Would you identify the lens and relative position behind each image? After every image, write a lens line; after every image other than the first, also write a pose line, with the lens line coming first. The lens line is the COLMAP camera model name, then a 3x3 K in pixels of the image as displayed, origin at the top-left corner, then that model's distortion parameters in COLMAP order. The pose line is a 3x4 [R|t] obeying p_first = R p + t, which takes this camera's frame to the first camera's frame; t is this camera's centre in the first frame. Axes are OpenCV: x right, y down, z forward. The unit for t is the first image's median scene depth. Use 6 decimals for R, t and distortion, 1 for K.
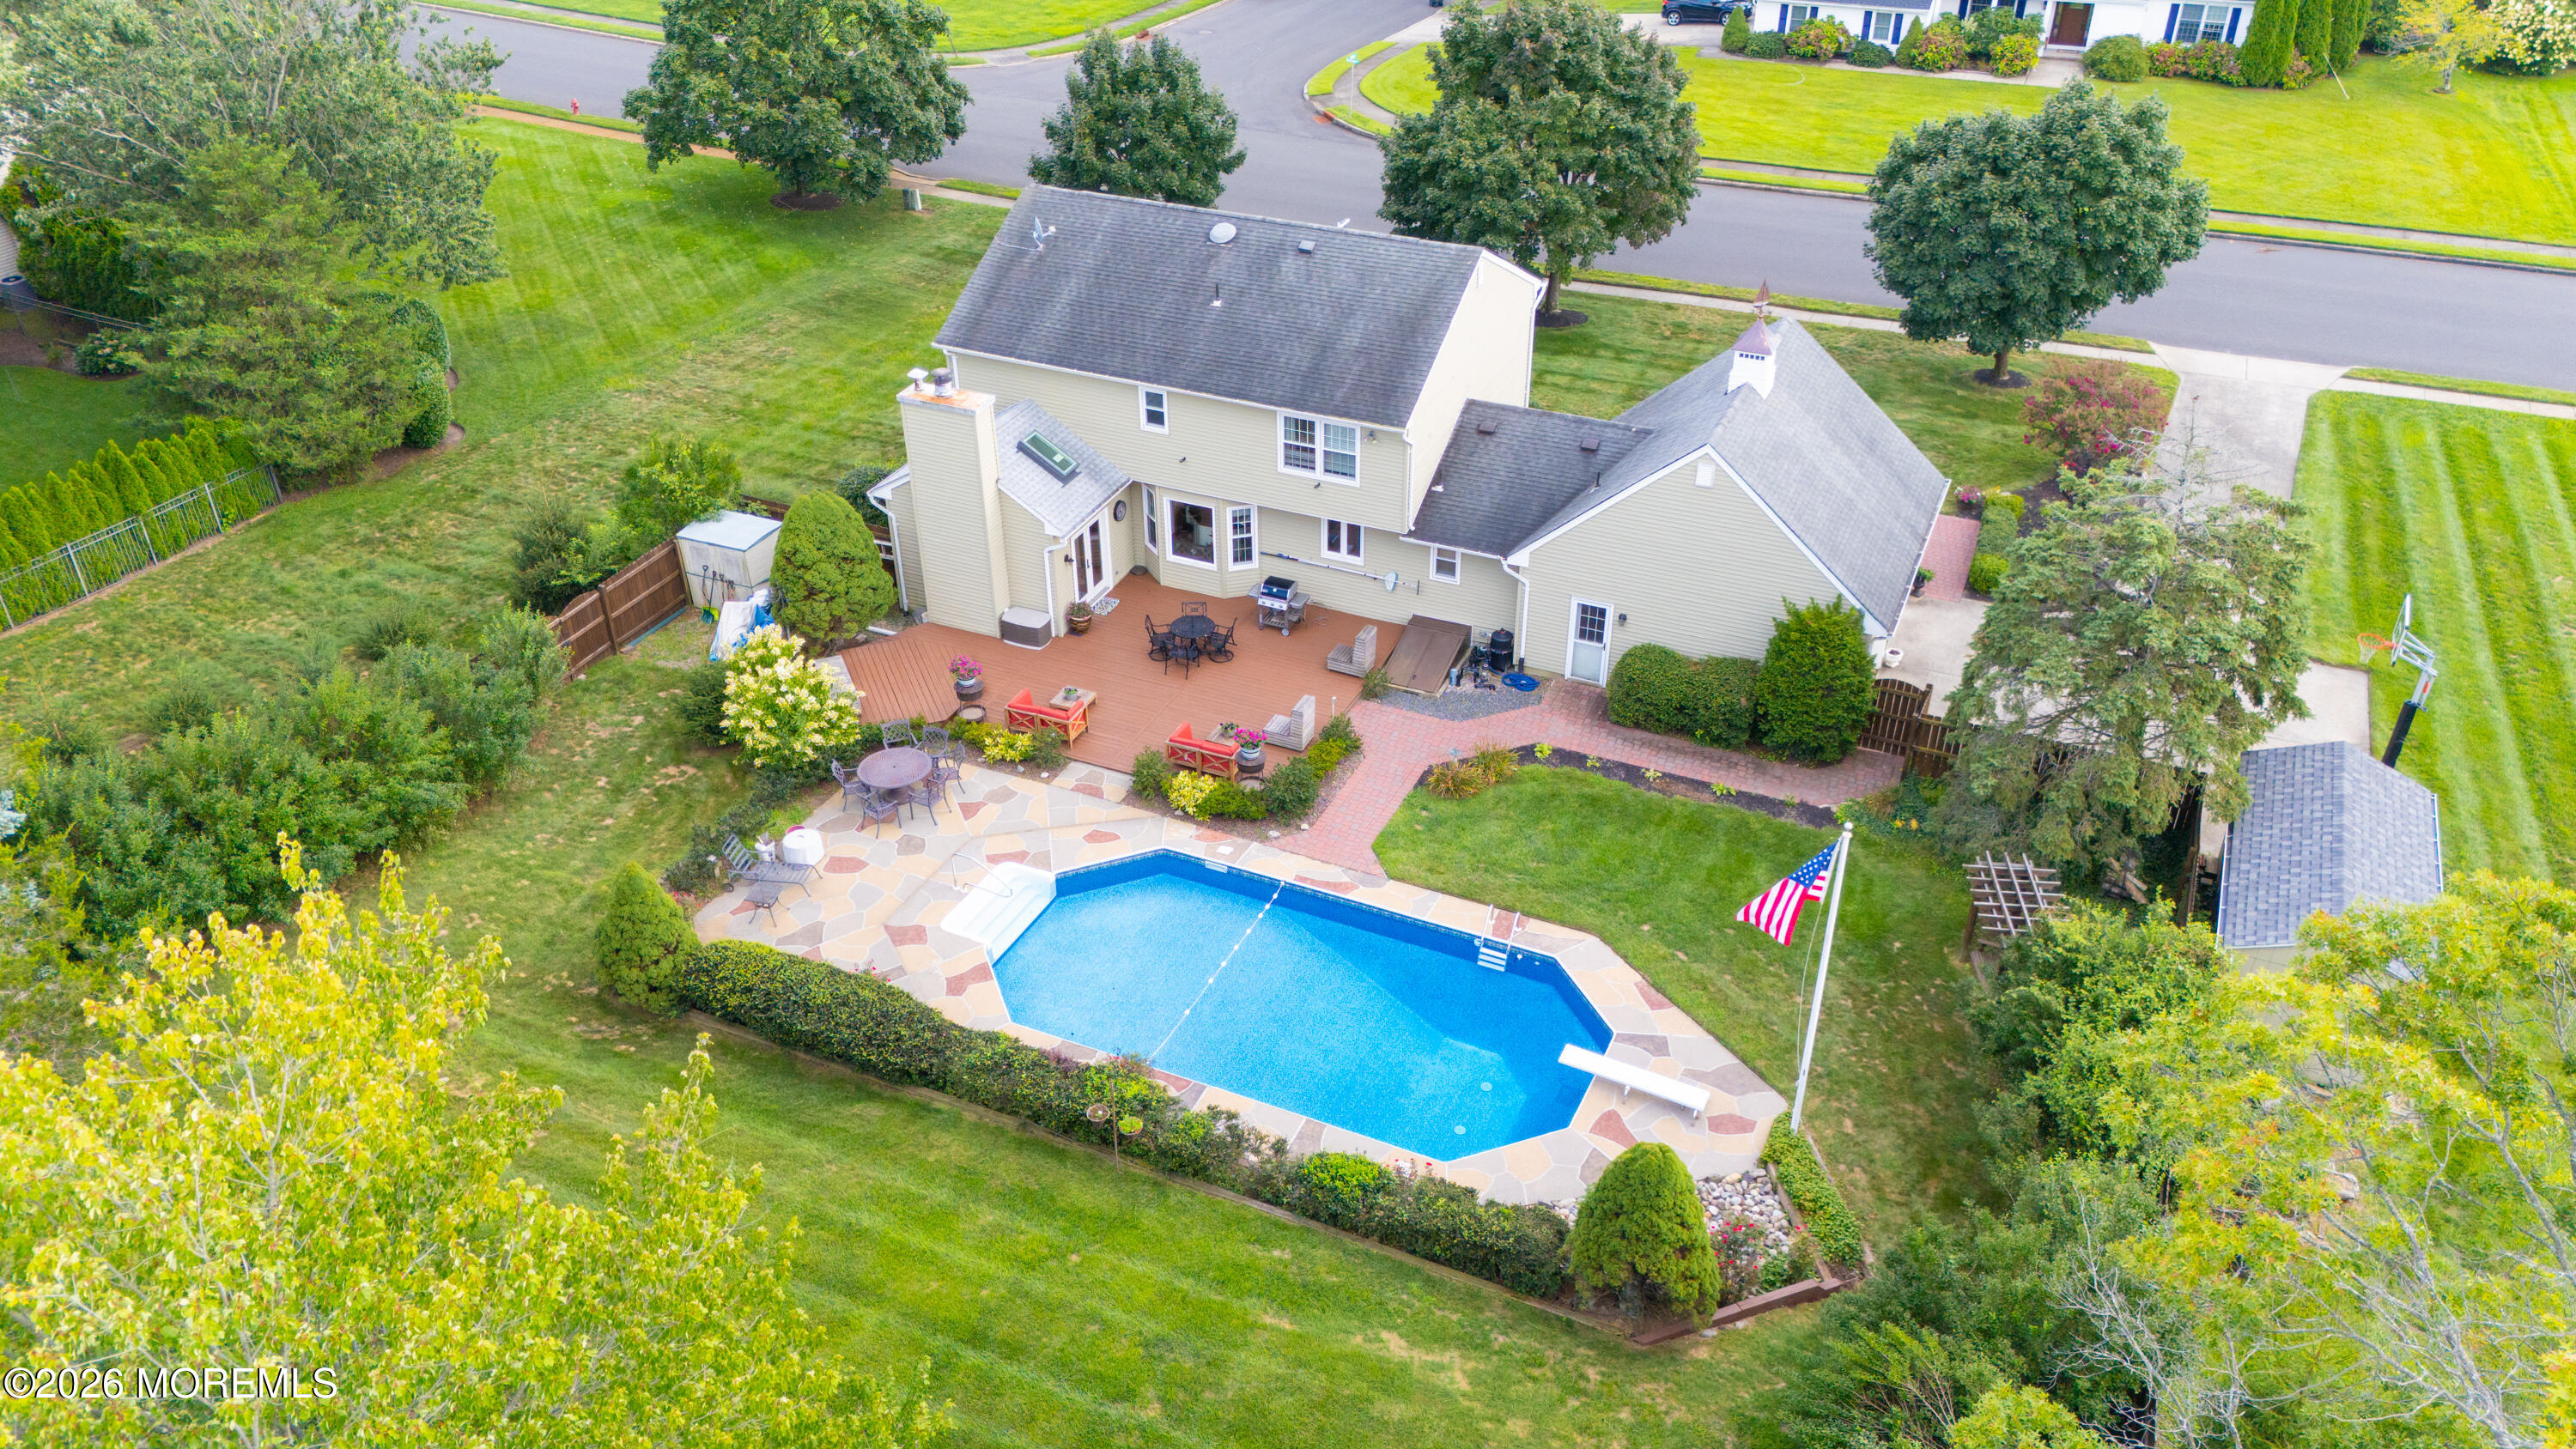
lens RADIAL K [[1930.9, 0, 1283.7], [0, 1930.9, 720.9], [0, 0, 1]] dist [0.063880, -0.050863]
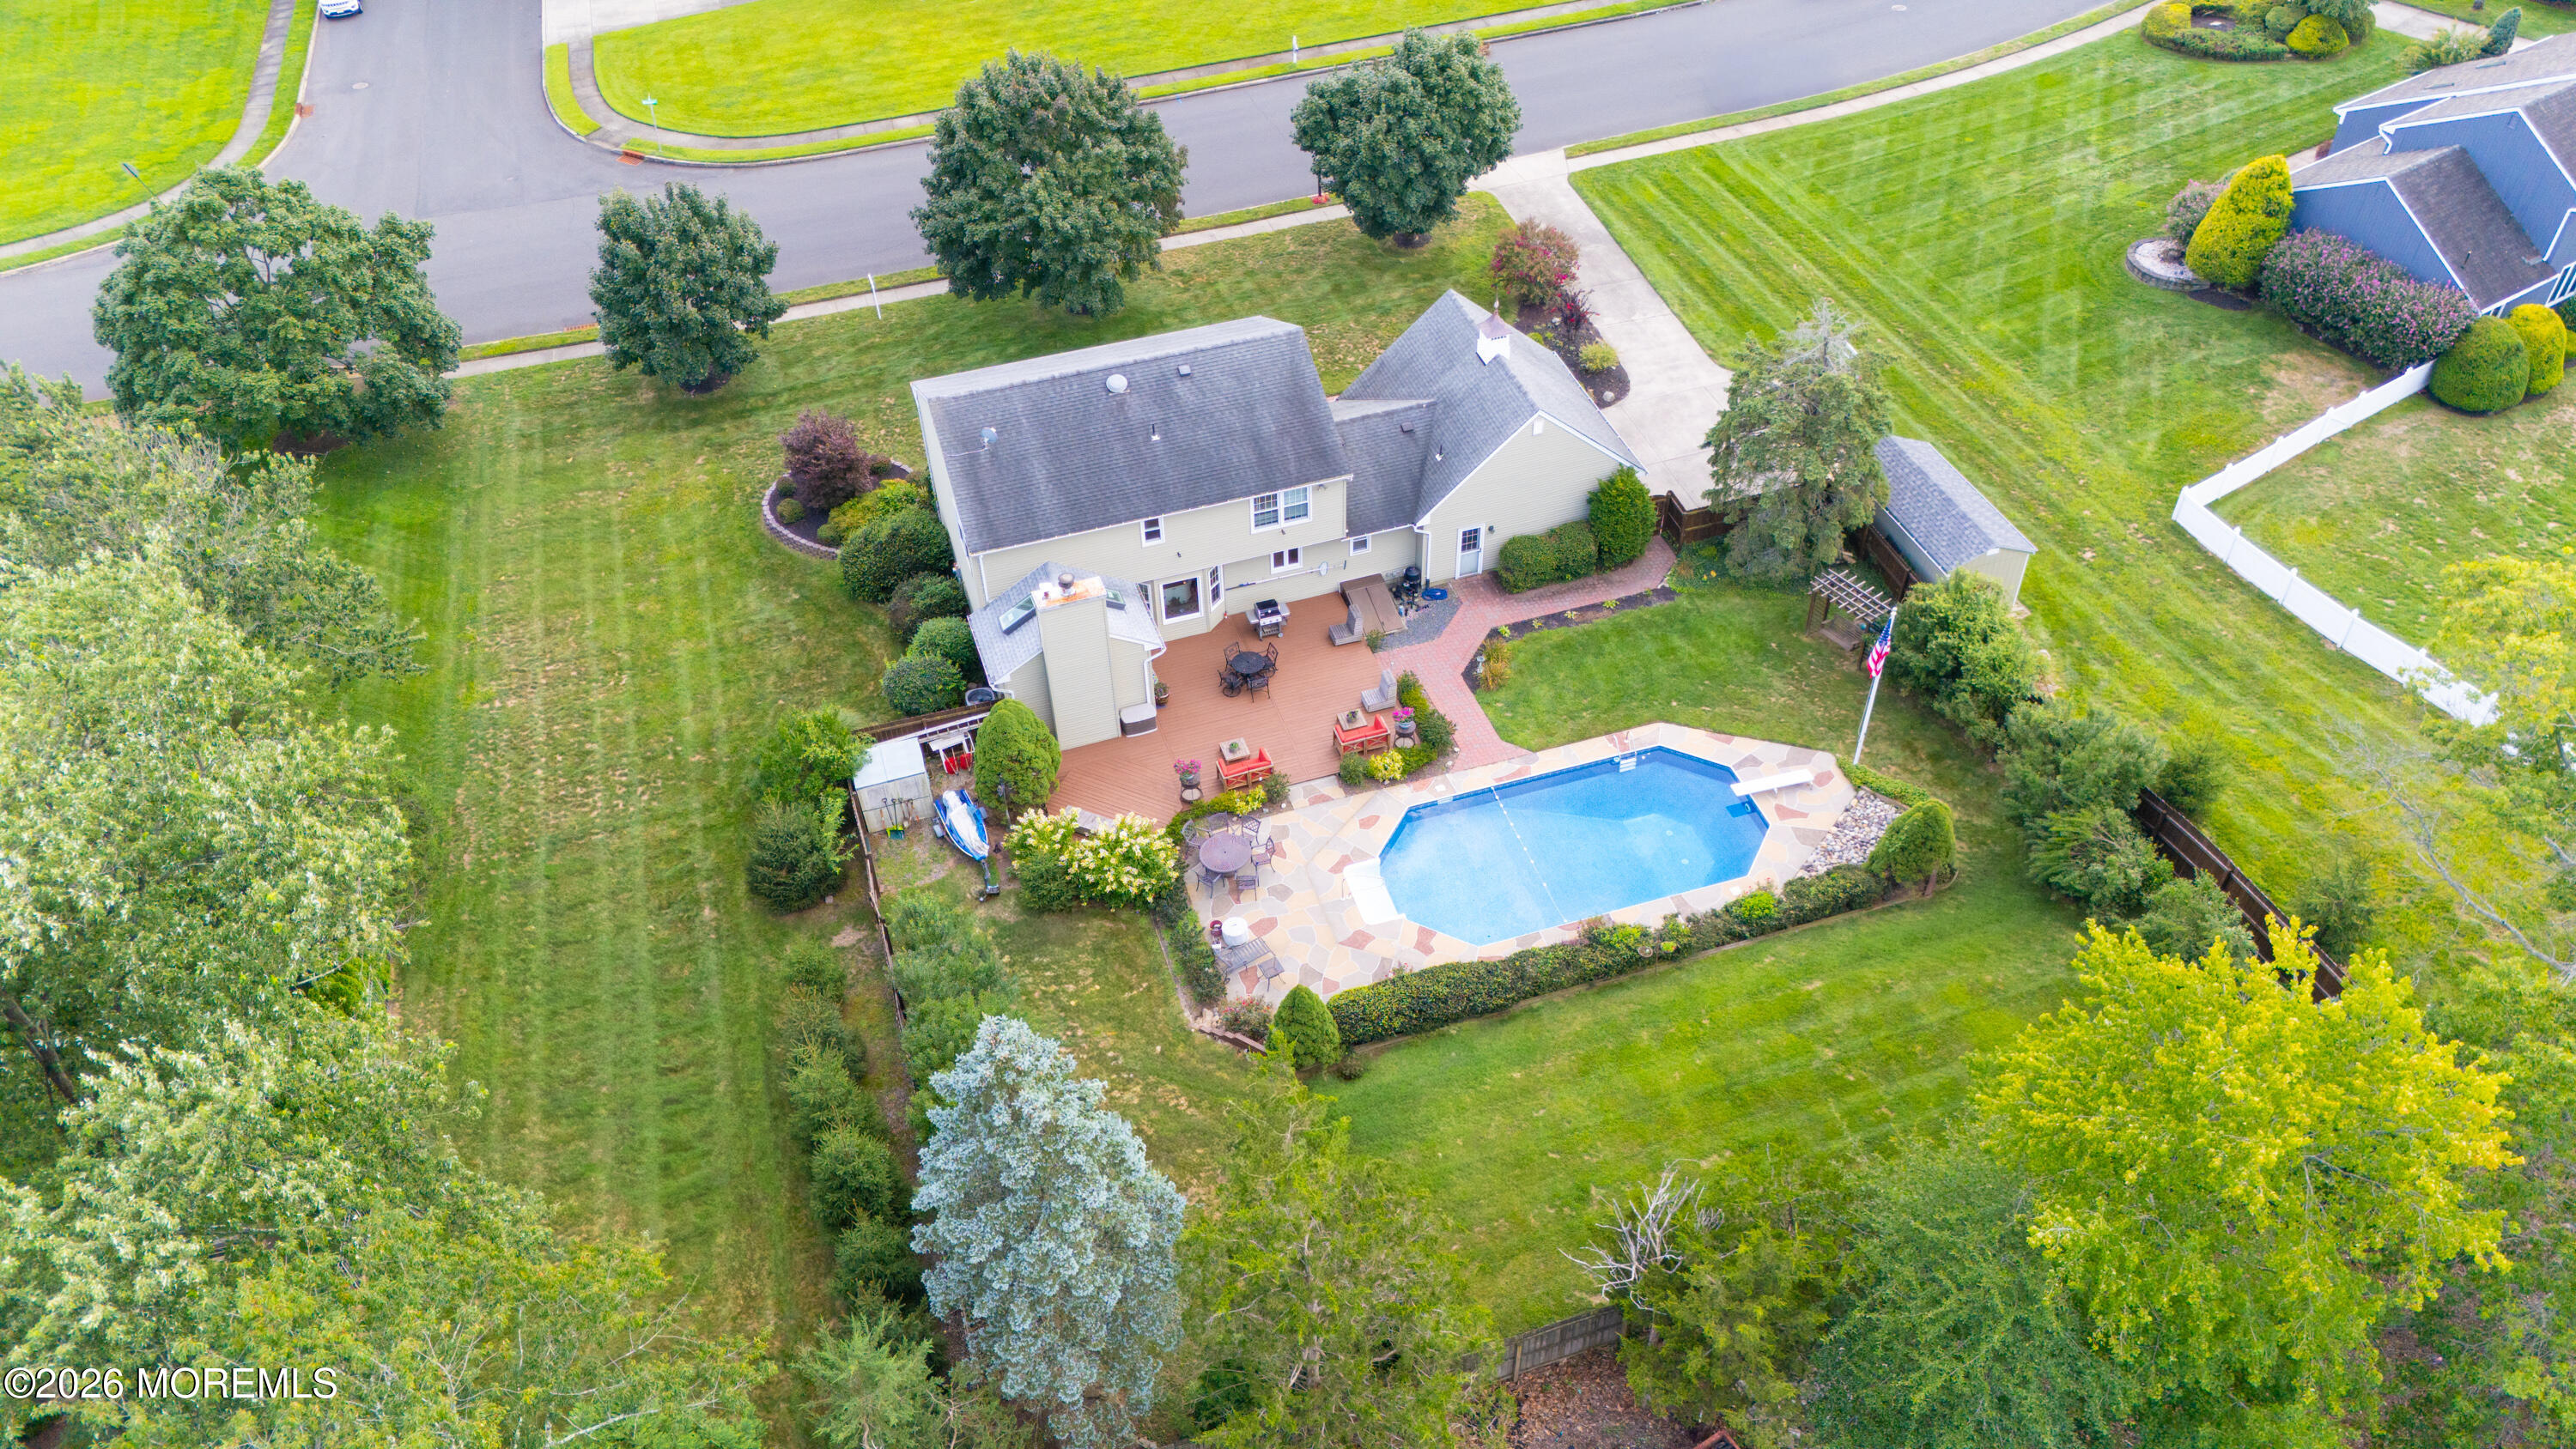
lens RADIAL K [[1930.9, 0, 1283.7], [0, 1930.9, 720.9], [0, 0, 1]] dist [0.063880, -0.050863]
pose [[0.733879, -0.471788, 0.488710, -0.729329], [0.378136, 0.881414, 0.283061, -0.396561], [-0.564300, -0.022934, 0.825251, -0.154316]]
